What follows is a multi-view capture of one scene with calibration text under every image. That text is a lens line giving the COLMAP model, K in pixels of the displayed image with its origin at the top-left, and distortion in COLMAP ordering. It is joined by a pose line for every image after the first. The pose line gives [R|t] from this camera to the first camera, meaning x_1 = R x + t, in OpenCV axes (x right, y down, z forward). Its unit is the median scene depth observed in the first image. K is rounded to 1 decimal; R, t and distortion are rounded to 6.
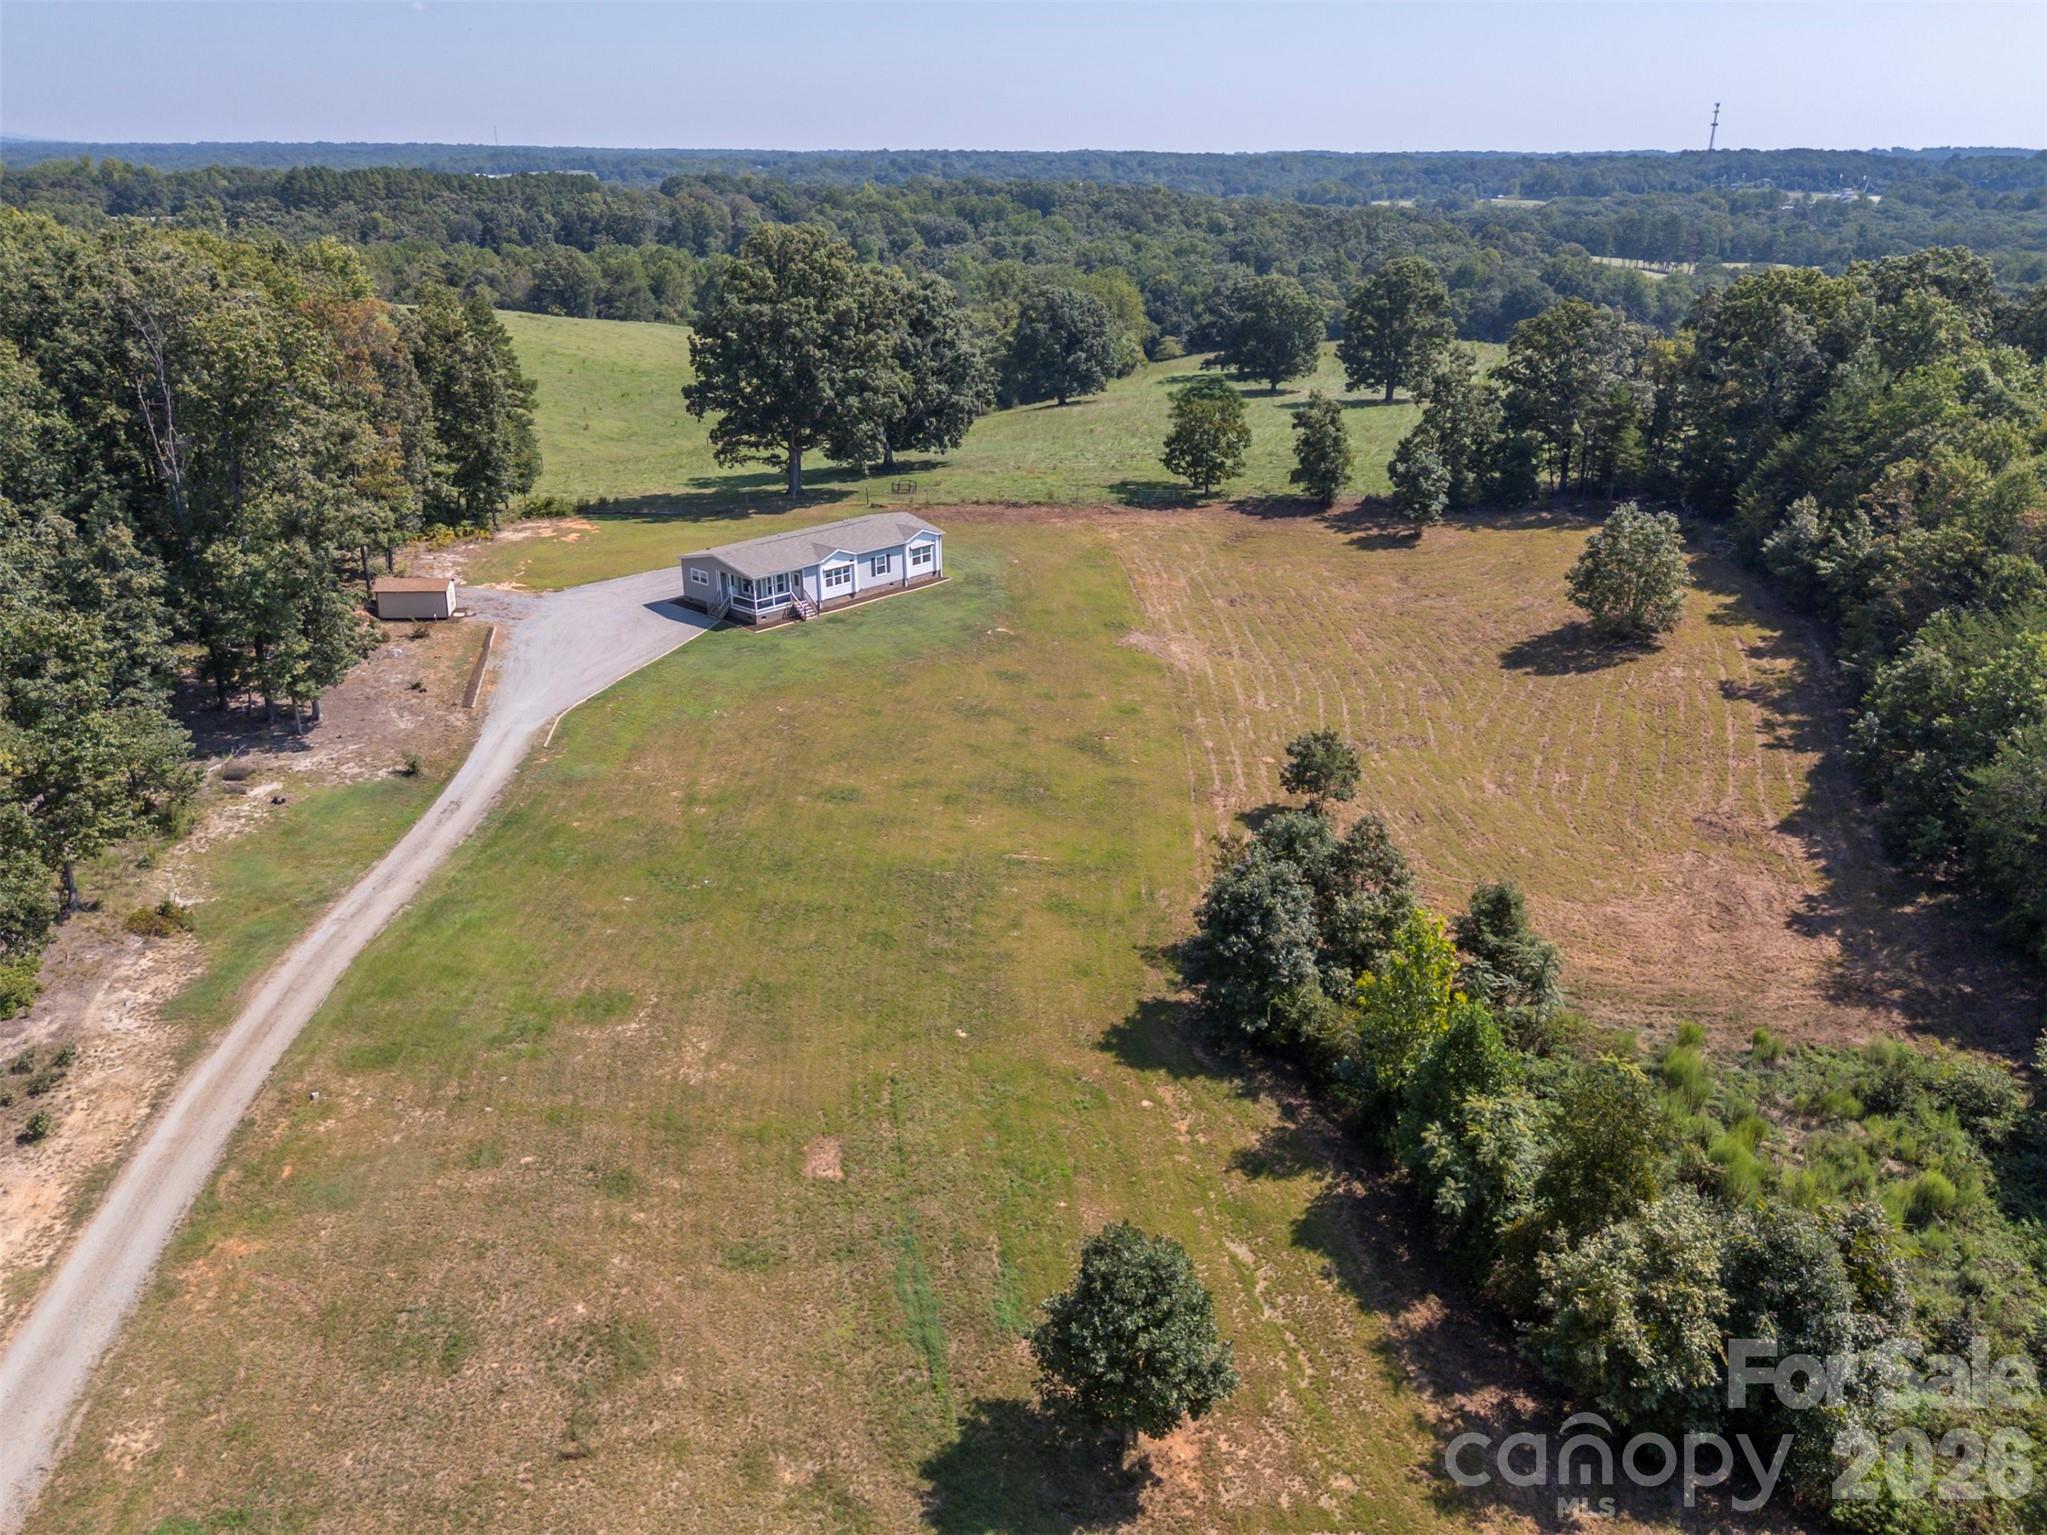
lens RADIAL K [[1505.3, 0, 1022.8], [0, 1505.3, 770.5], [0, 0, 1]] dist [0.074855, -0.067220]
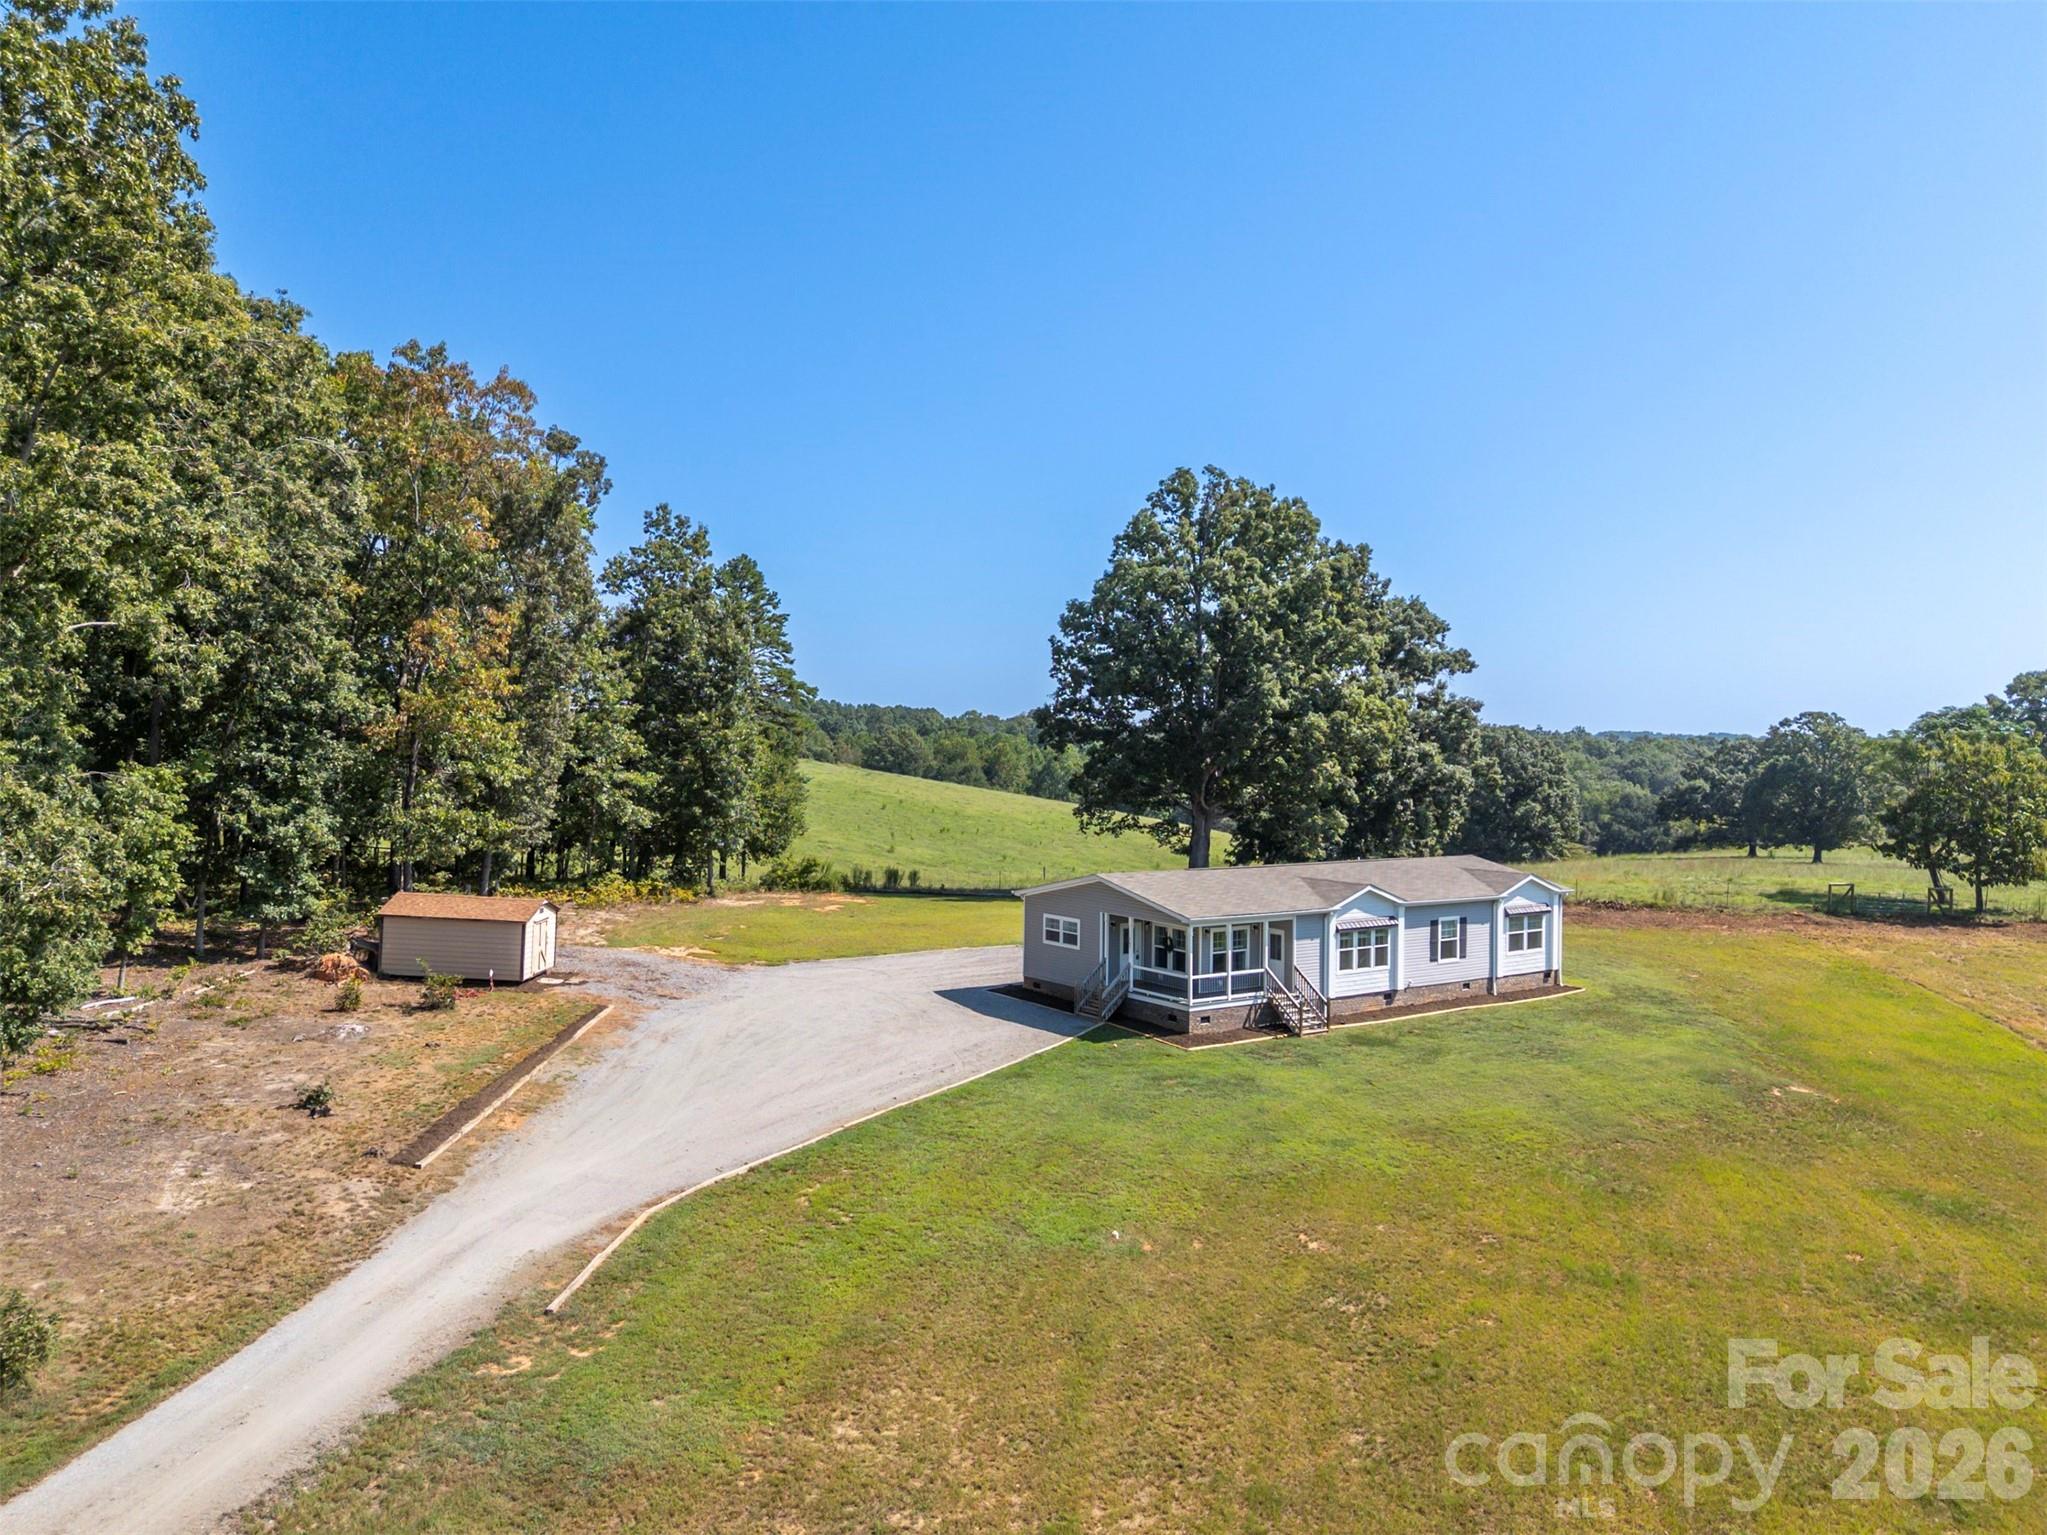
lens RADIAL K [[1505.3, 0, 1015.1], [0, 1505.3, 736.4], [0, 0, 1]] dist [0.074855, -0.067220]
pose [[0.978840, 0.012709, -0.204232, -0.134064], [-0.088805, 0.925564, -0.368028, -0.013503], [0.184352, 0.378377, 0.907108, 0.557705]]
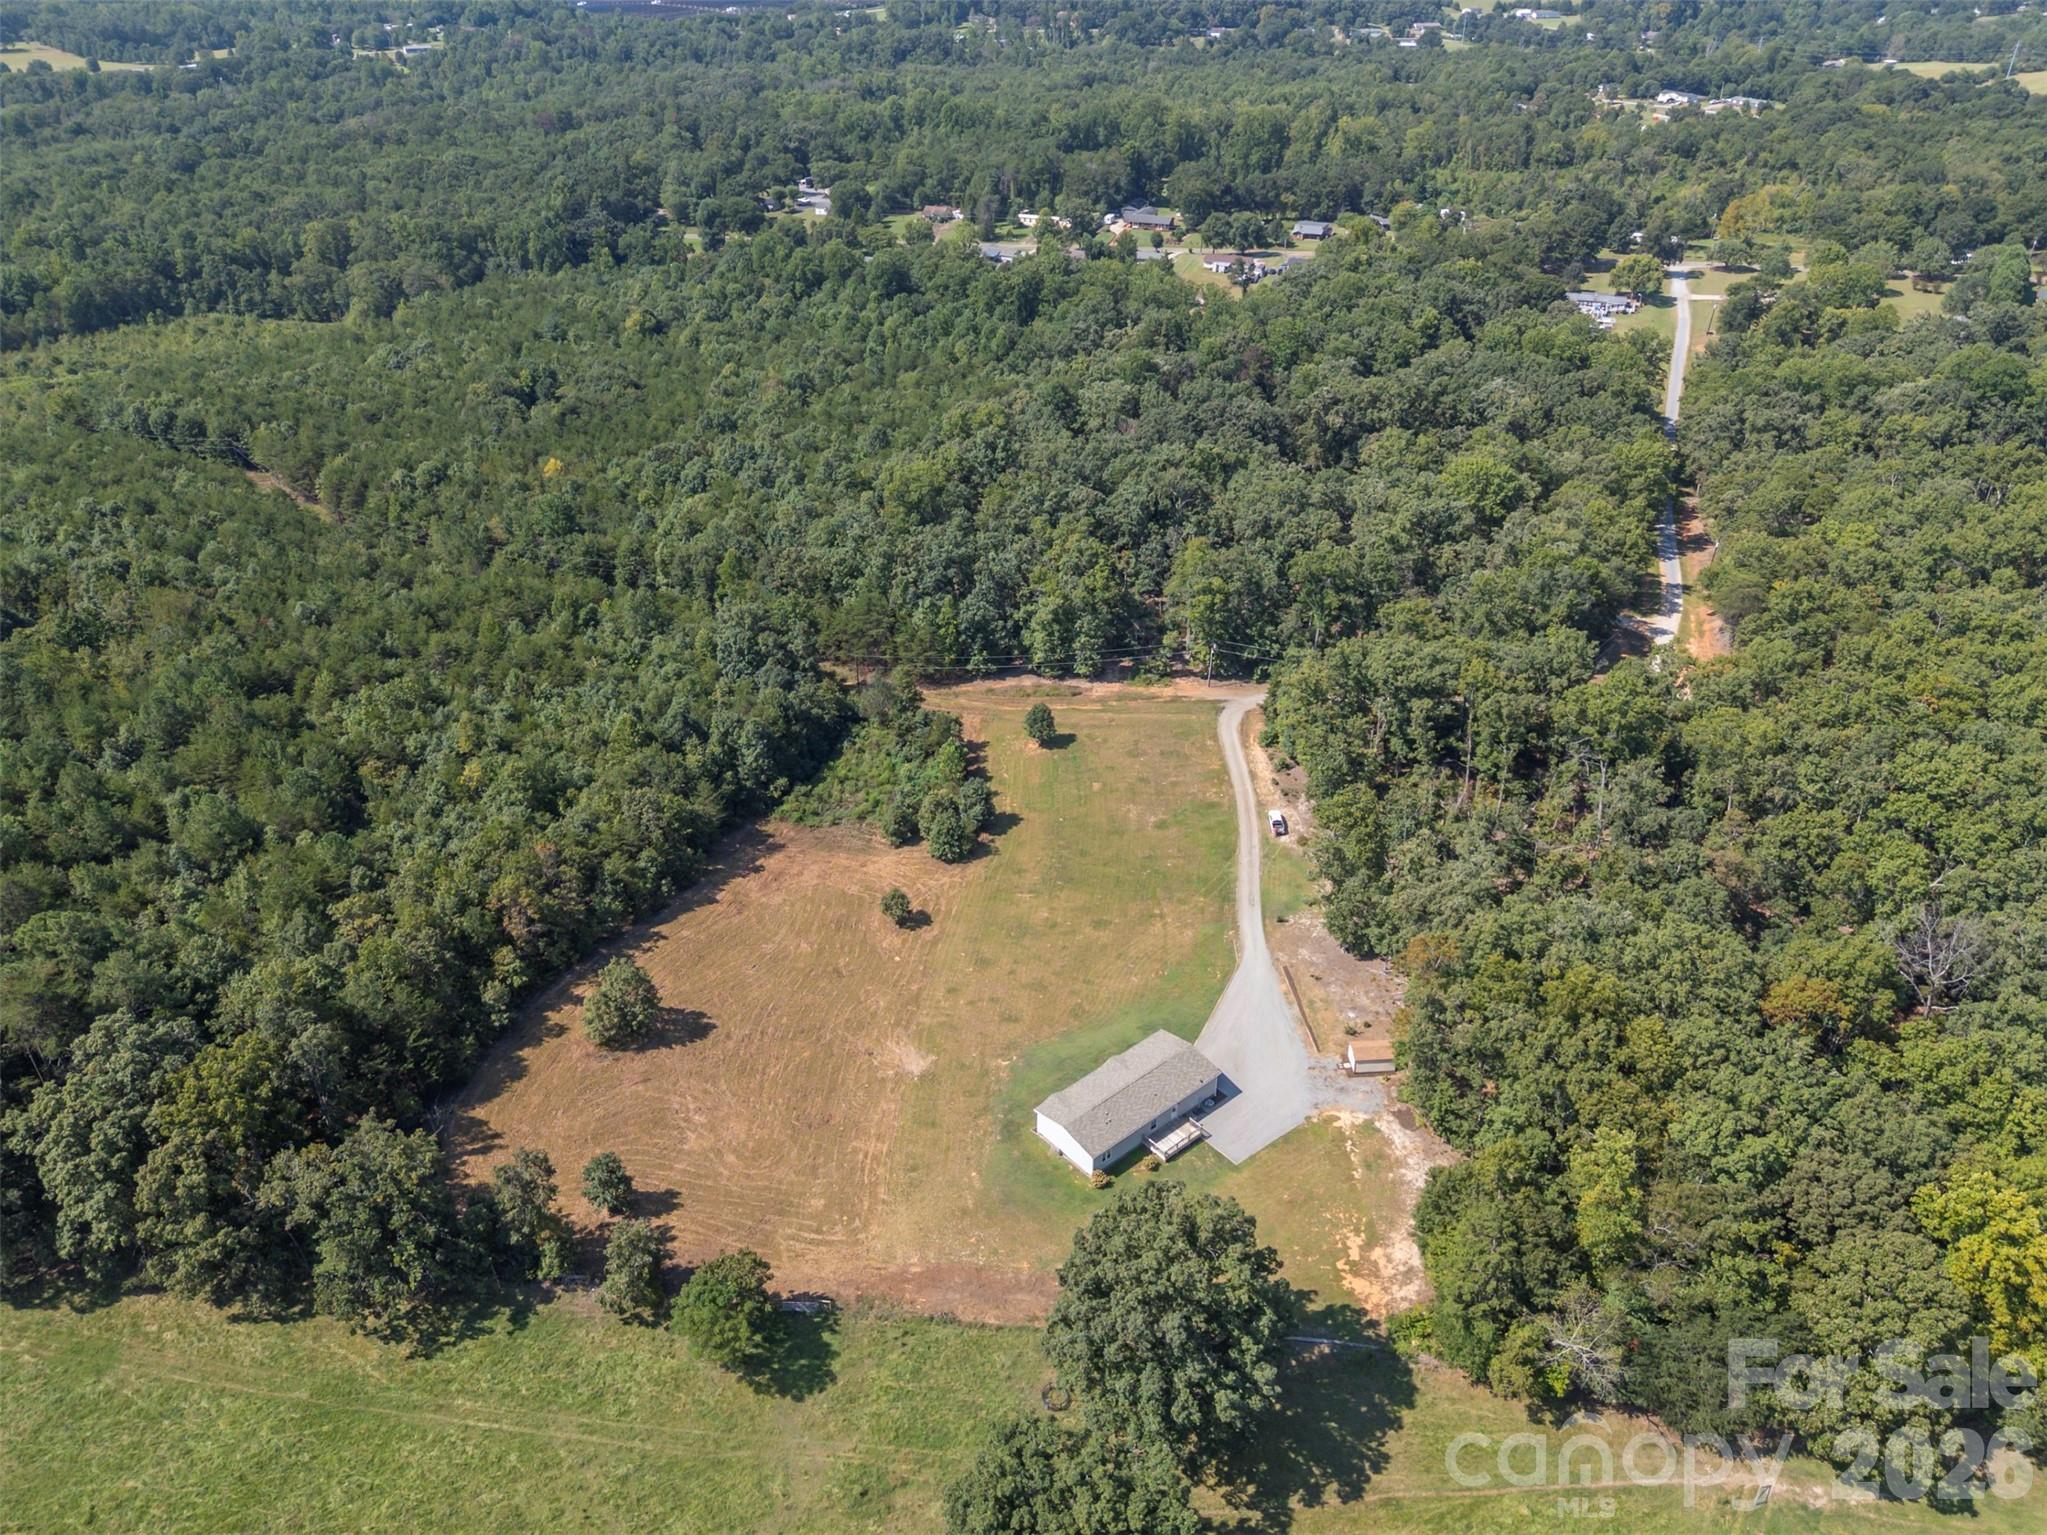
lens RADIAL K [[1505.3, 0, 1024.0], [0, 1505.3, 753.3], [0, 0, 1]] dist [0.074855, -0.067220]
pose [[-0.992192, -0.072631, 0.101389, -0.166007], [0.037792, 0.599628, 0.799386, -1.526258], [-0.118856, 0.796976, -0.592202, 1.651818]]
